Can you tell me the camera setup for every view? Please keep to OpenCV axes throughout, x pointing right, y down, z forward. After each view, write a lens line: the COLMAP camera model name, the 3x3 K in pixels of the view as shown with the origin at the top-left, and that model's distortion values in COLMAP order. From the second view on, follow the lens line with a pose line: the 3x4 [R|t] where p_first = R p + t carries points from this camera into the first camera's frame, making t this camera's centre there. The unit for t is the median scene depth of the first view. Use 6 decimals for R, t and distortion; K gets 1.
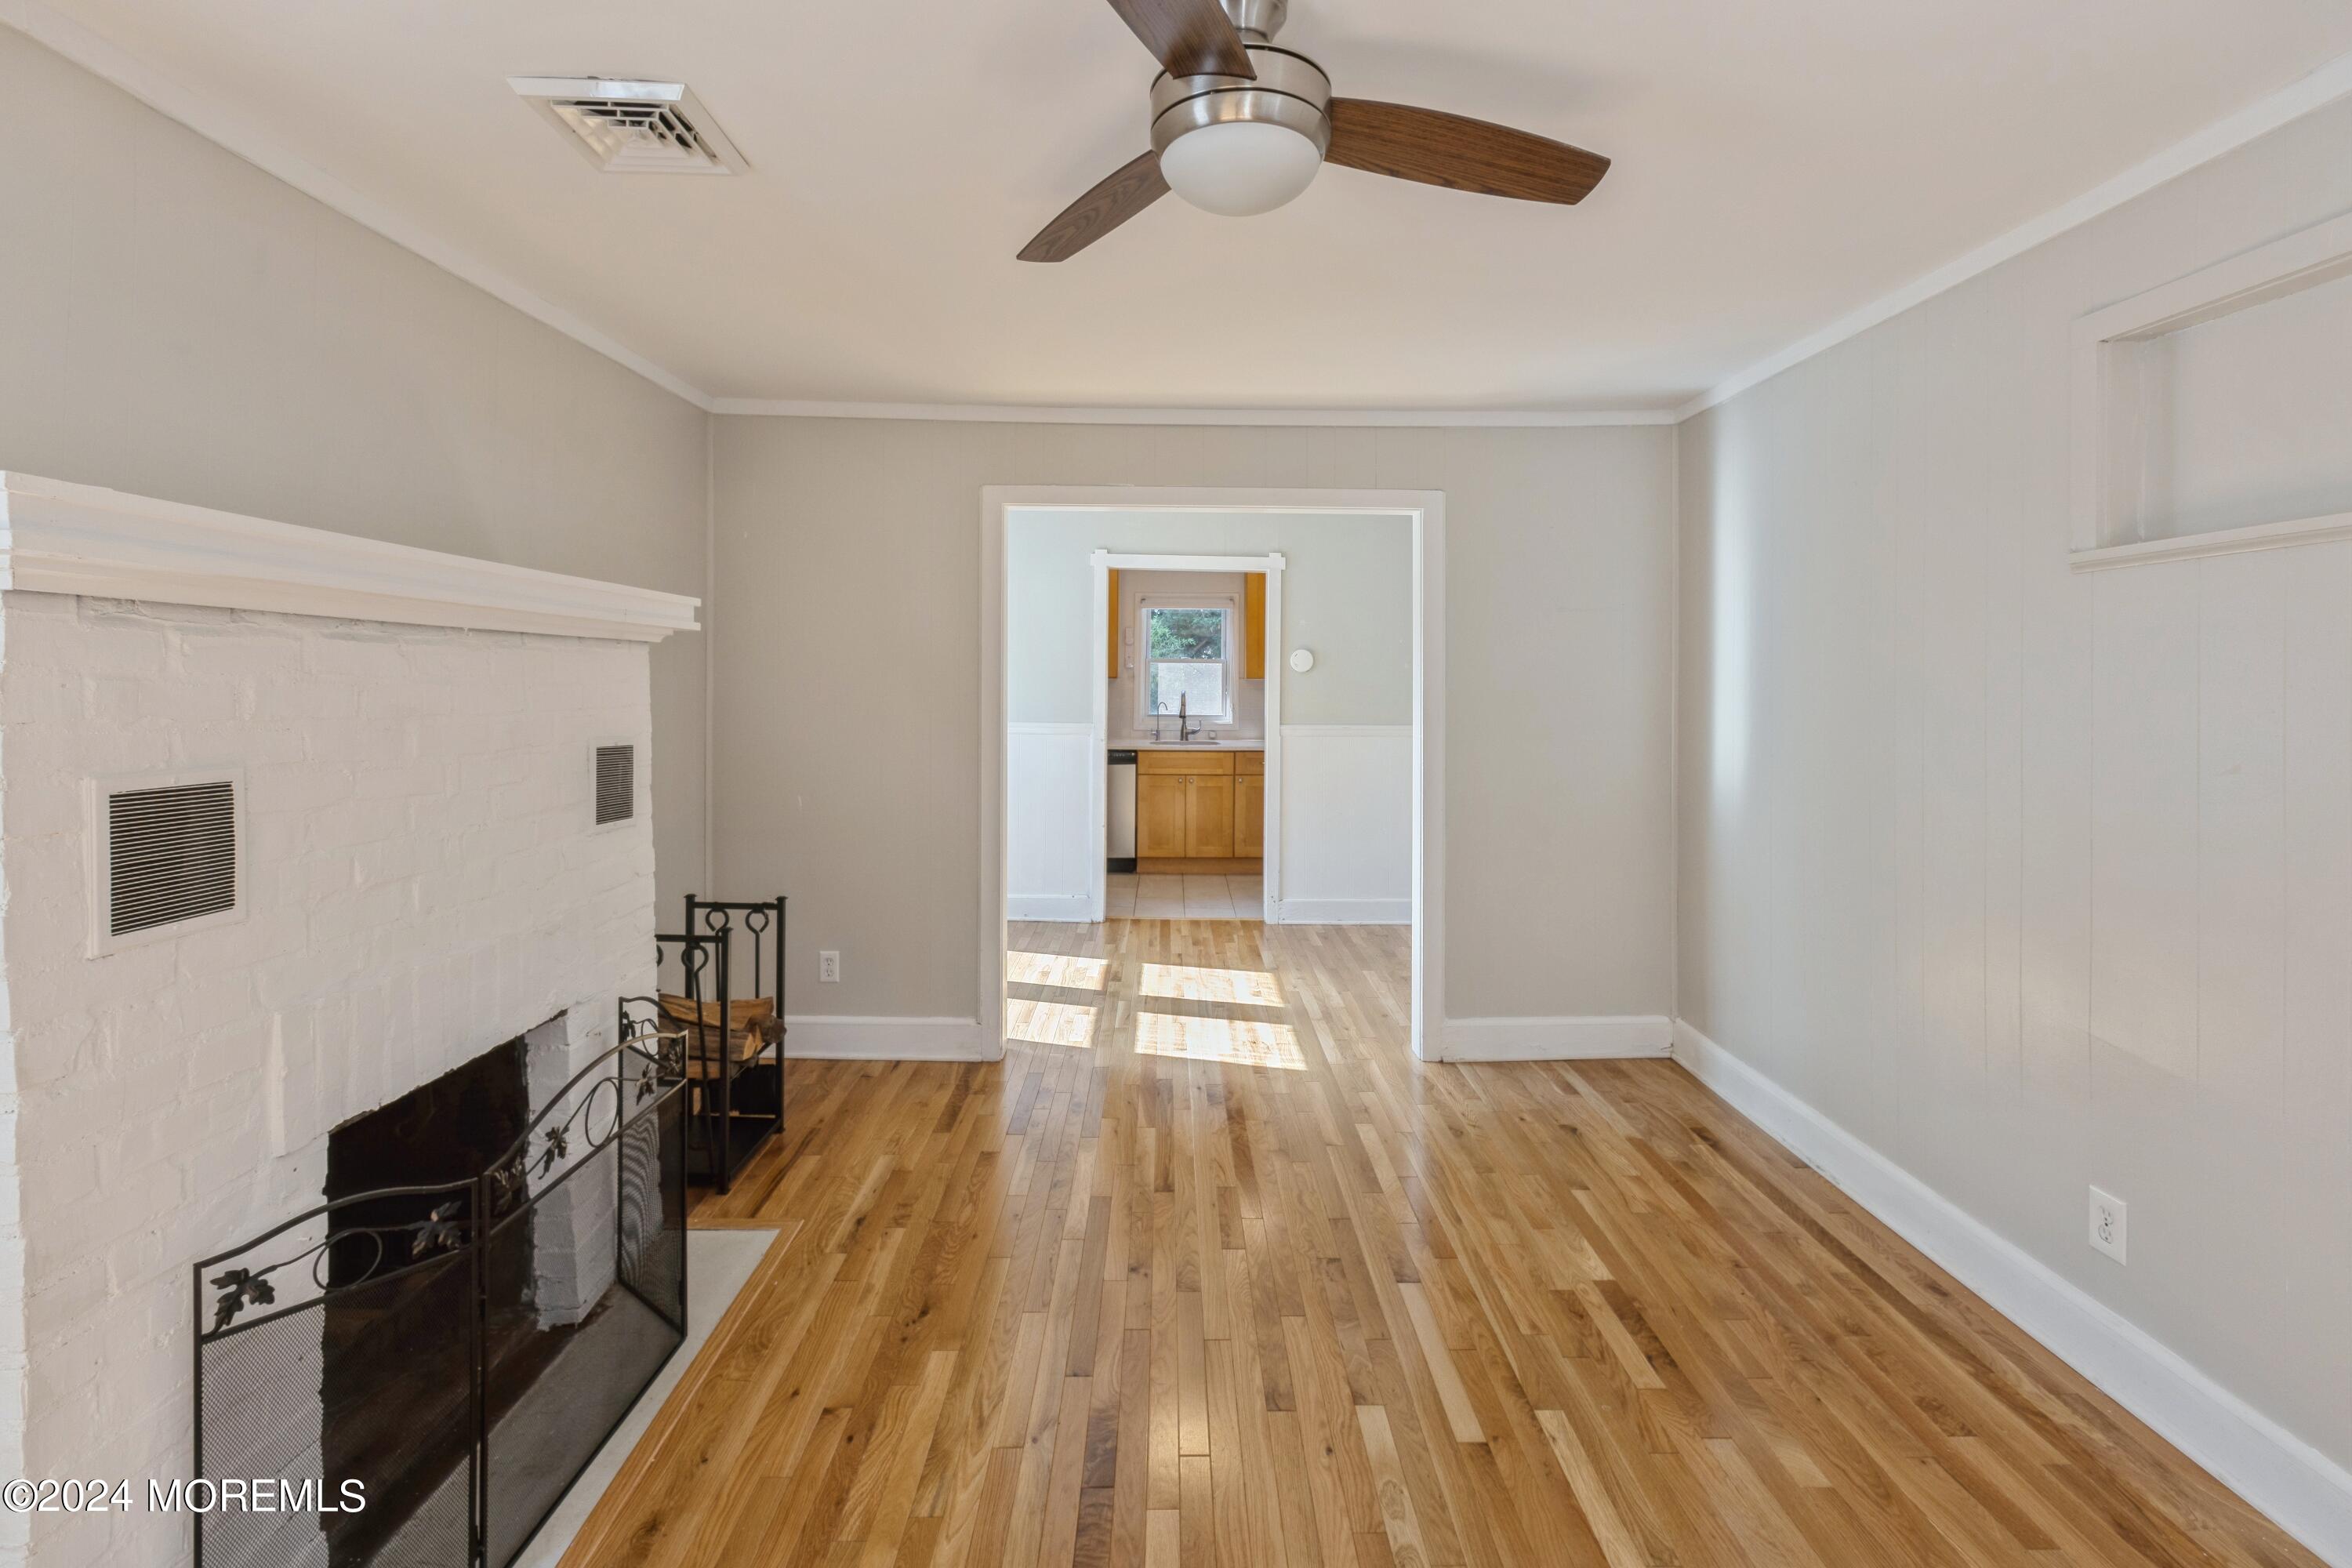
lens RADIAL K [[1096.6, 0, 1178.7], [0, 1096.6, 675.5], [0, 0, 1]] dist [-0.000125, -0.000139]
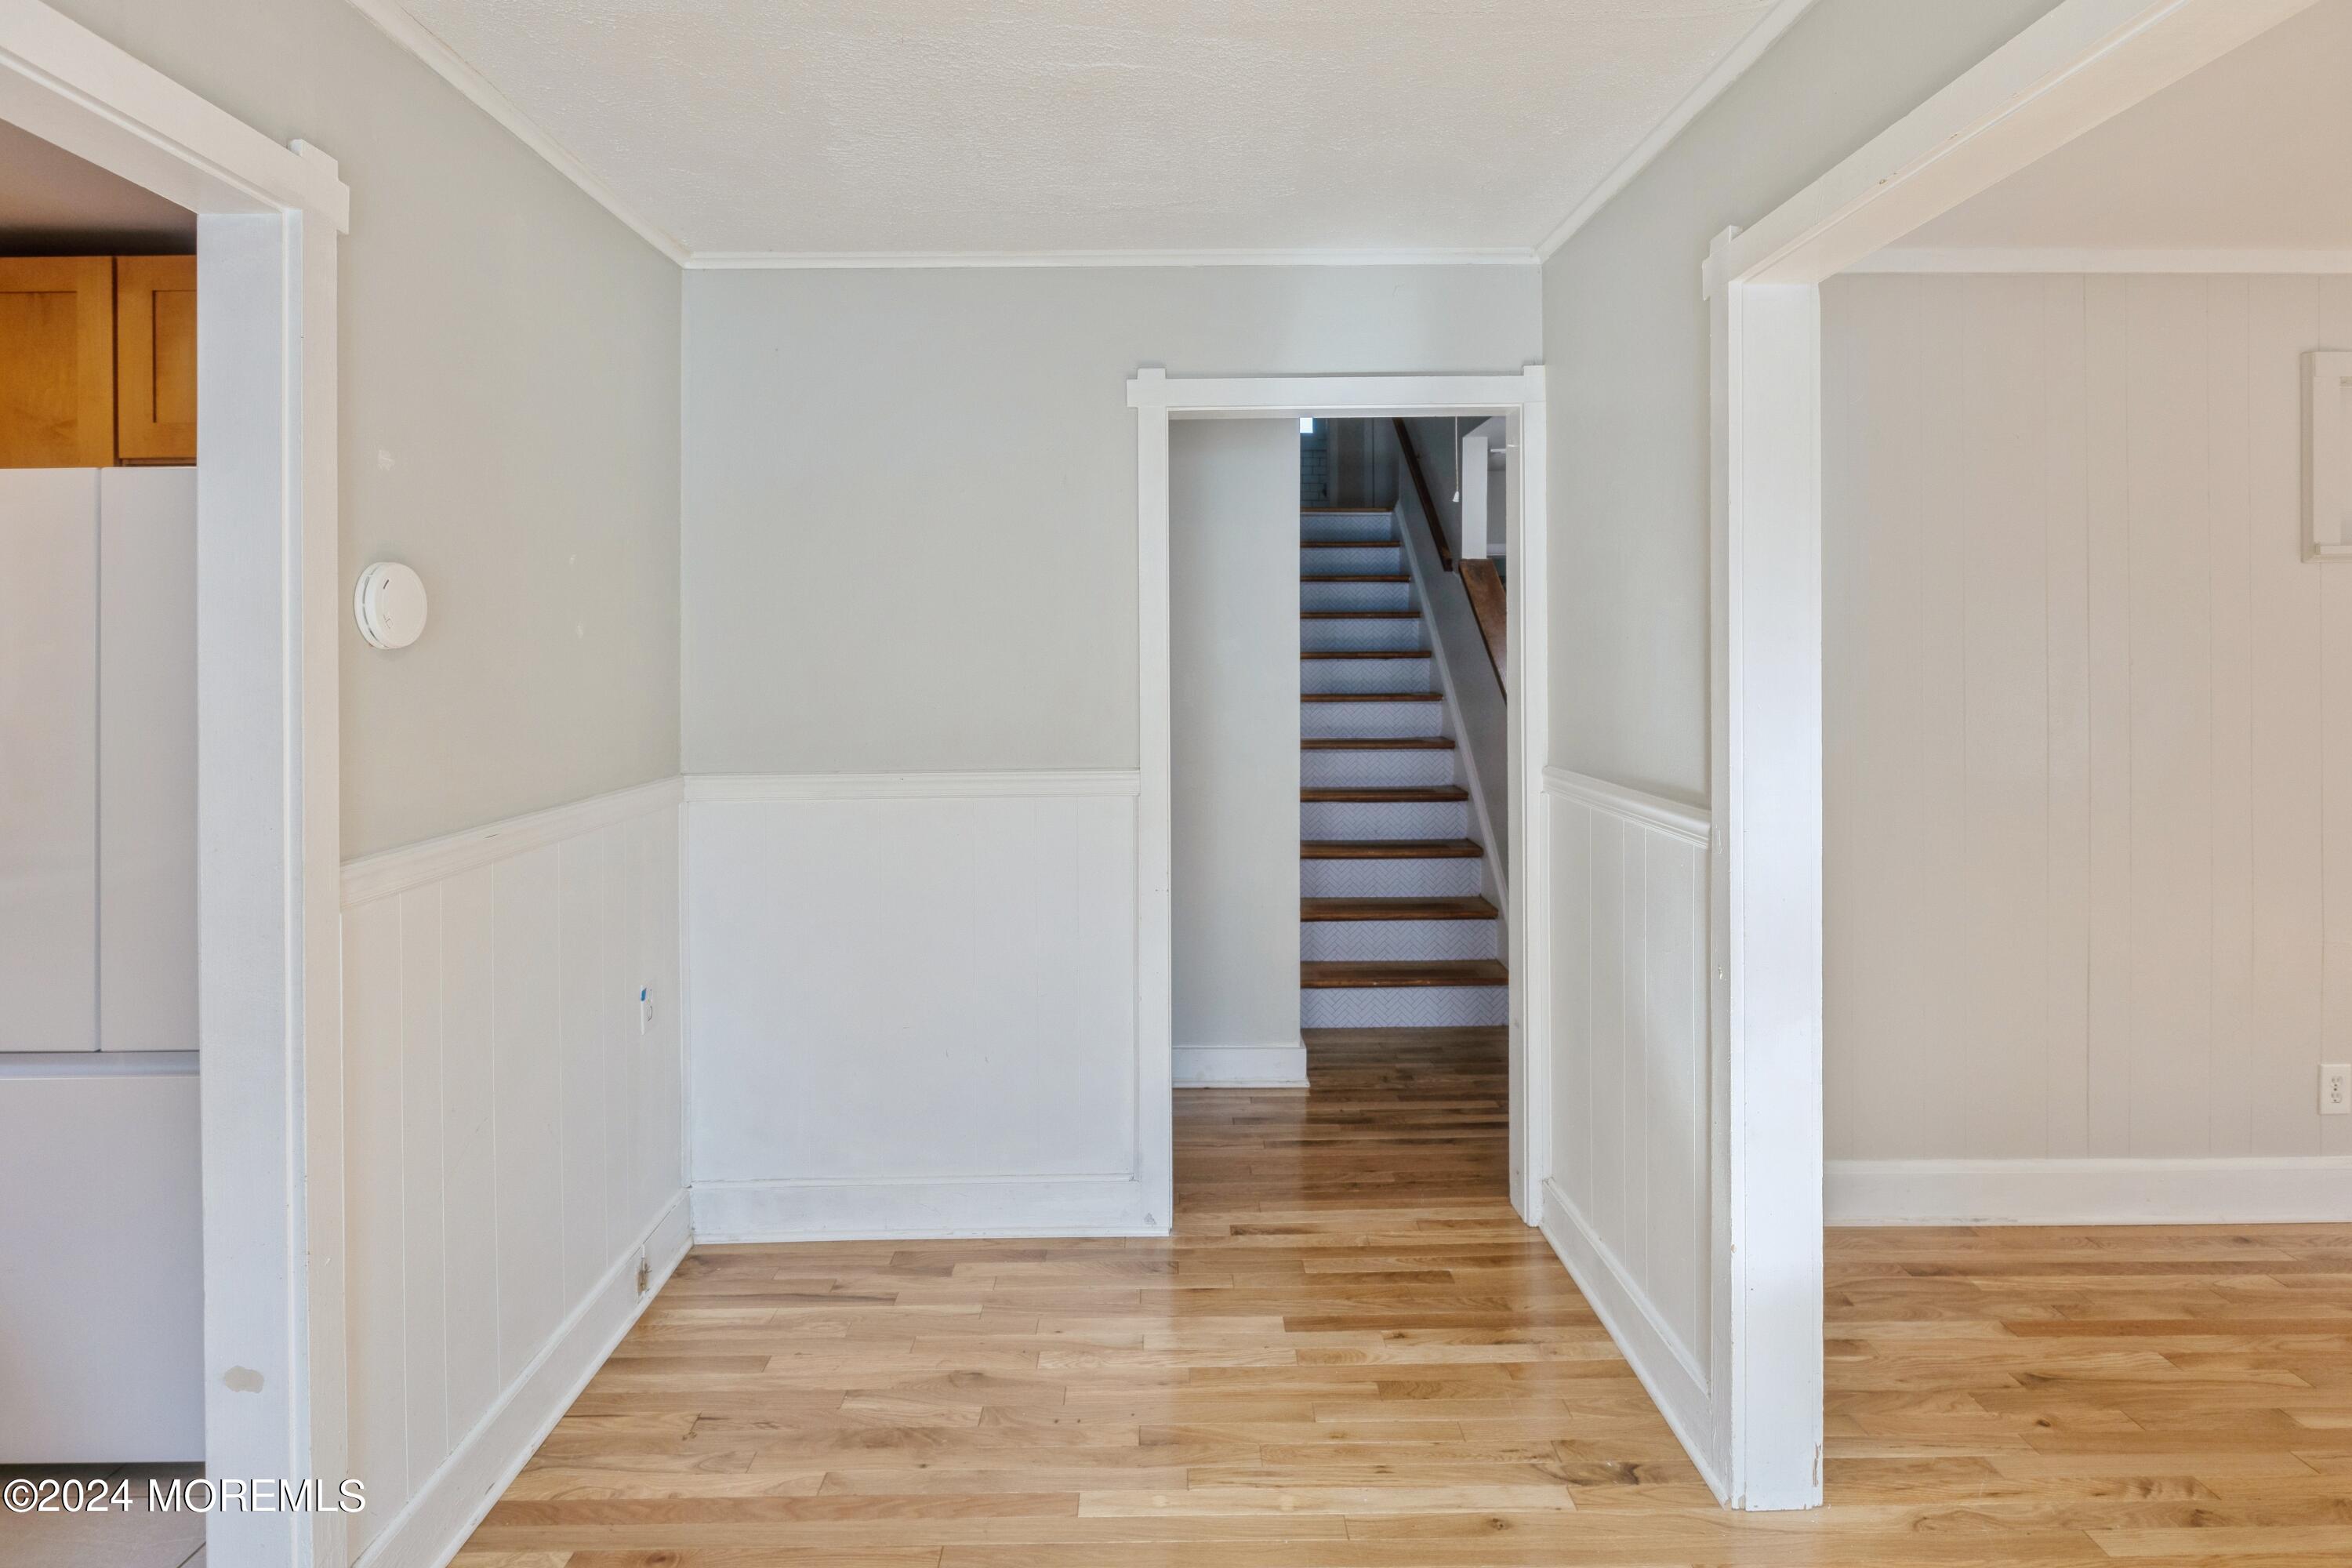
lens RADIAL K [[1165.1, 0, 1179.0], [0, 1165.1, 663.8], [0, 0, 1]] dist [-0.001028, -0.000044]
pose [[-0.009210, -0.008940, 0.999918, -0.426599], [0.003386, 0.999954, 0.008971, 0.001691], [-0.999952, 0.003468, -0.009179, 2.169942]]
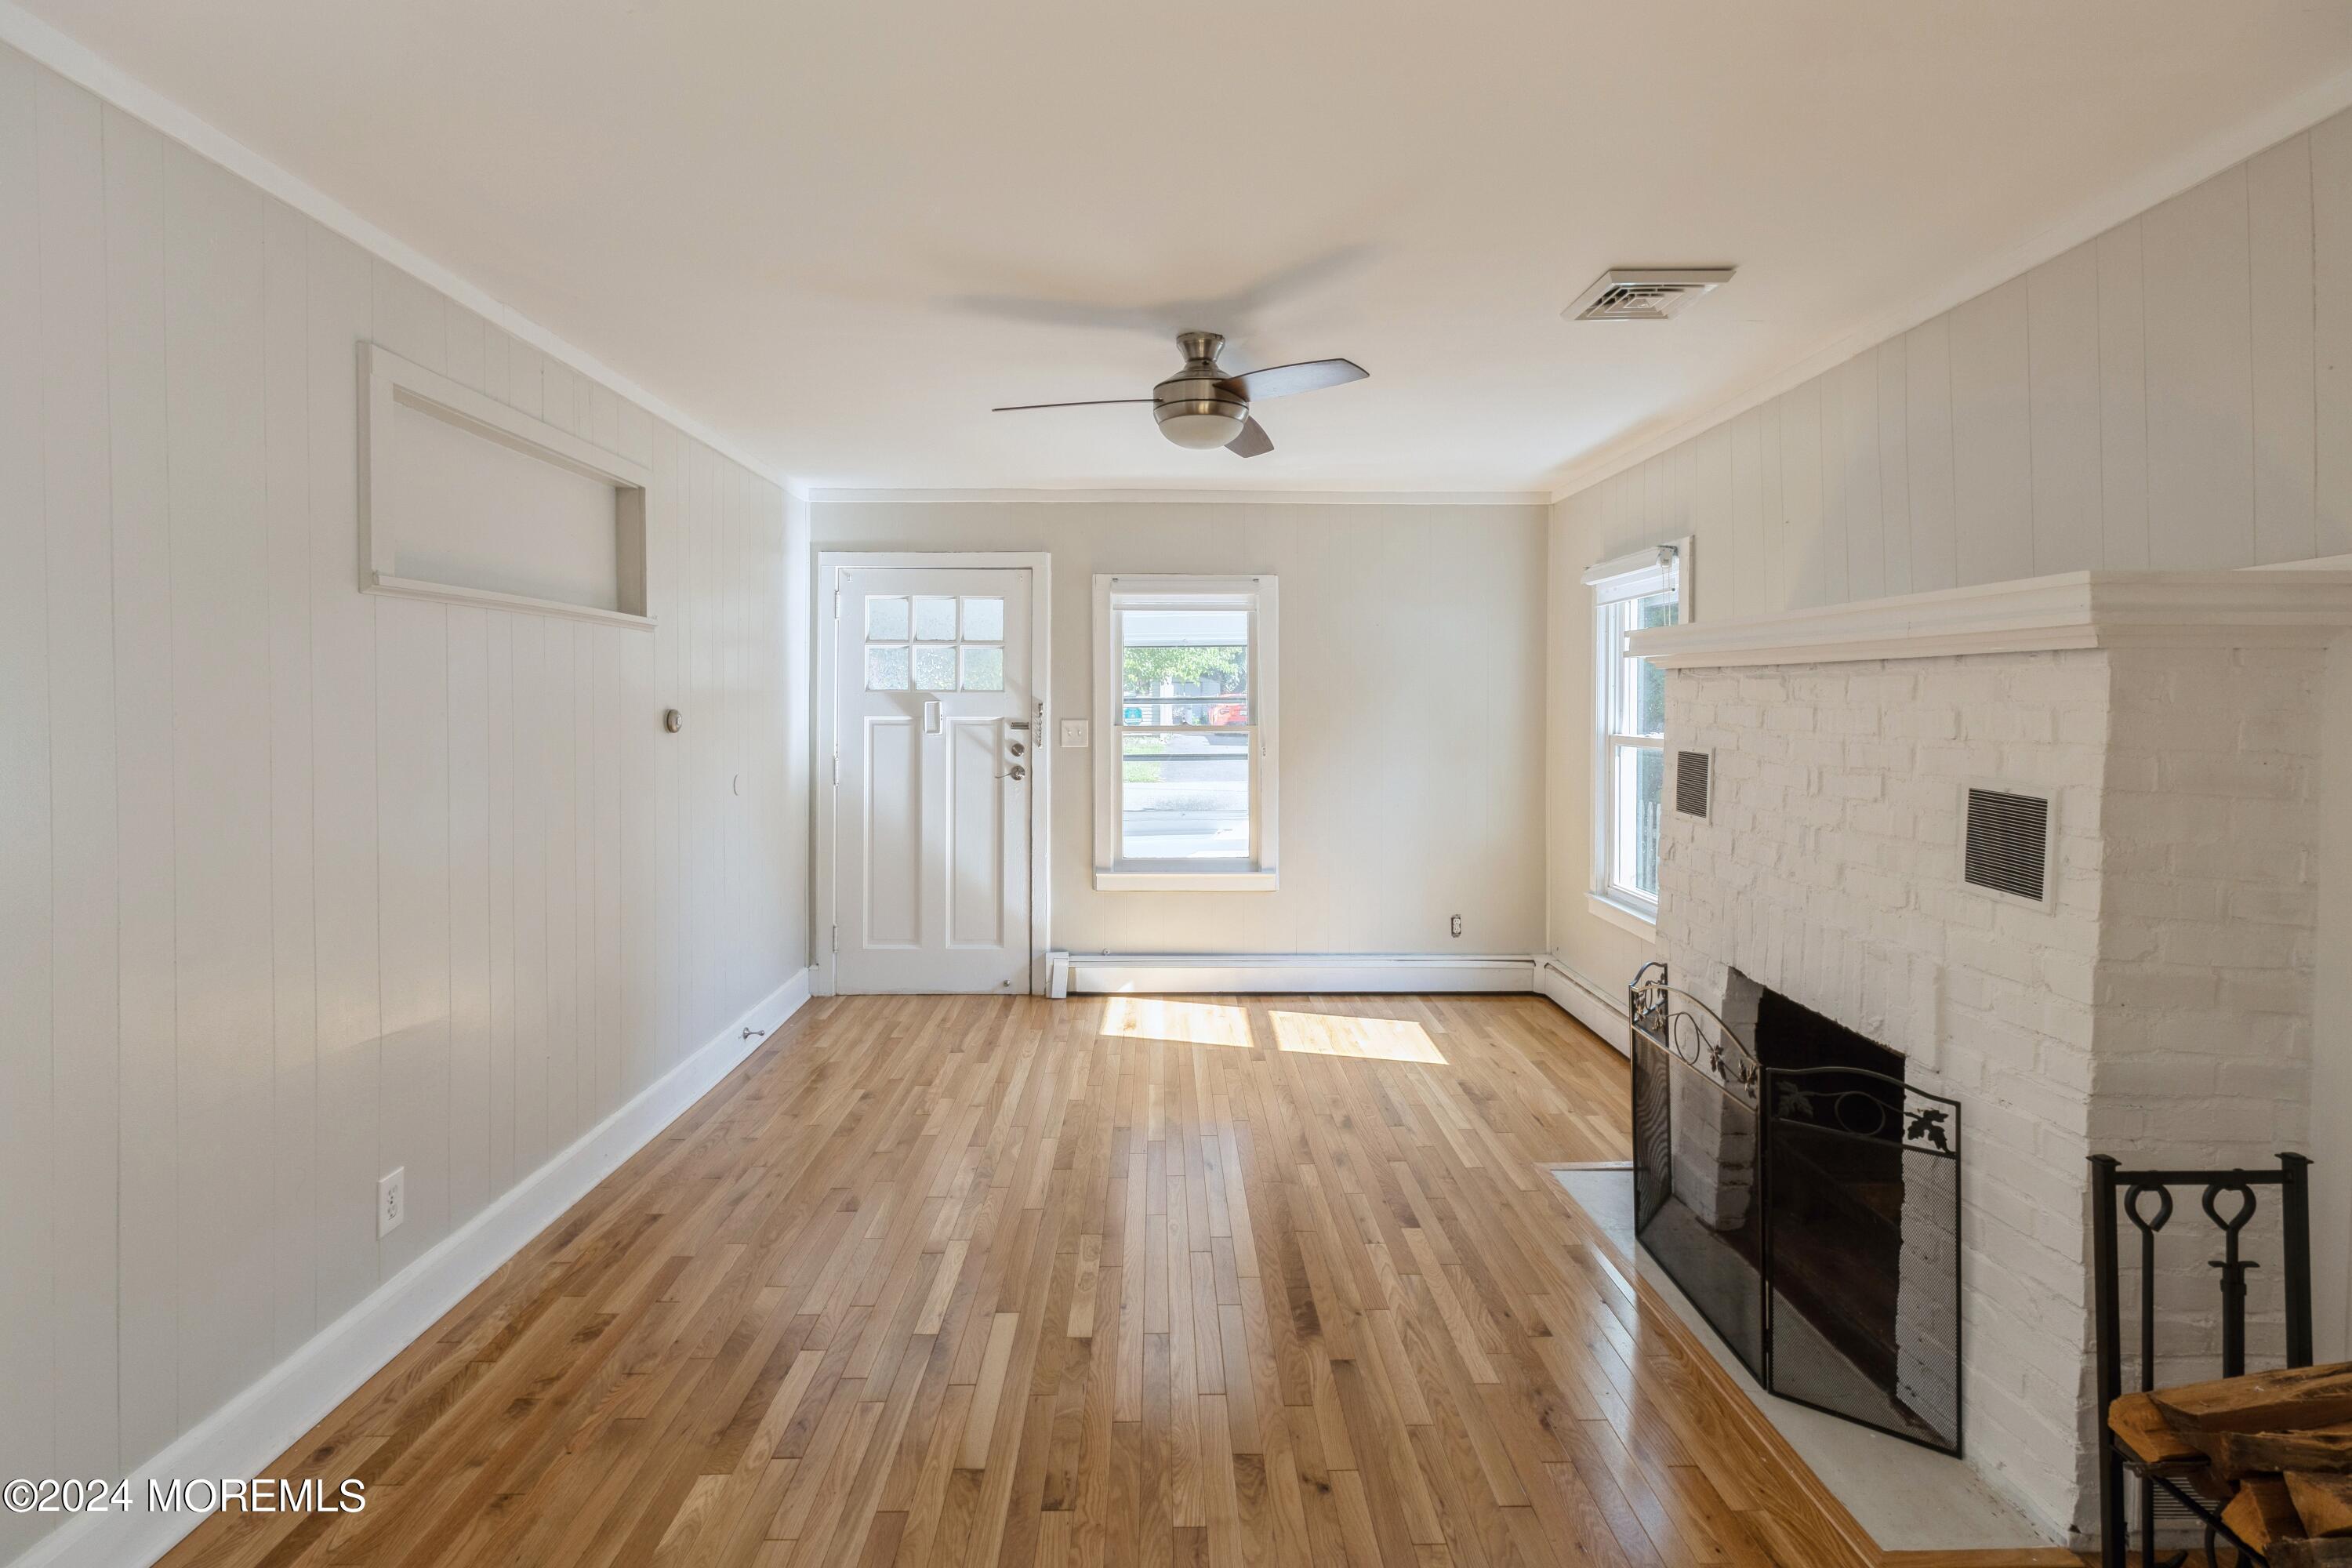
lens RADIAL K [[1096.6, 0, 1192.4], [0, 1096.6, 714.3], [0, 0, 1]] dist [-0.000125, -0.000139]
pose [[-0.999773, -0.004010, -0.020938, 0.075328], [-0.004250, 0.999925, 0.011474, 0.002903], [0.020891, 0.011560, -0.999715, 1.956619]]
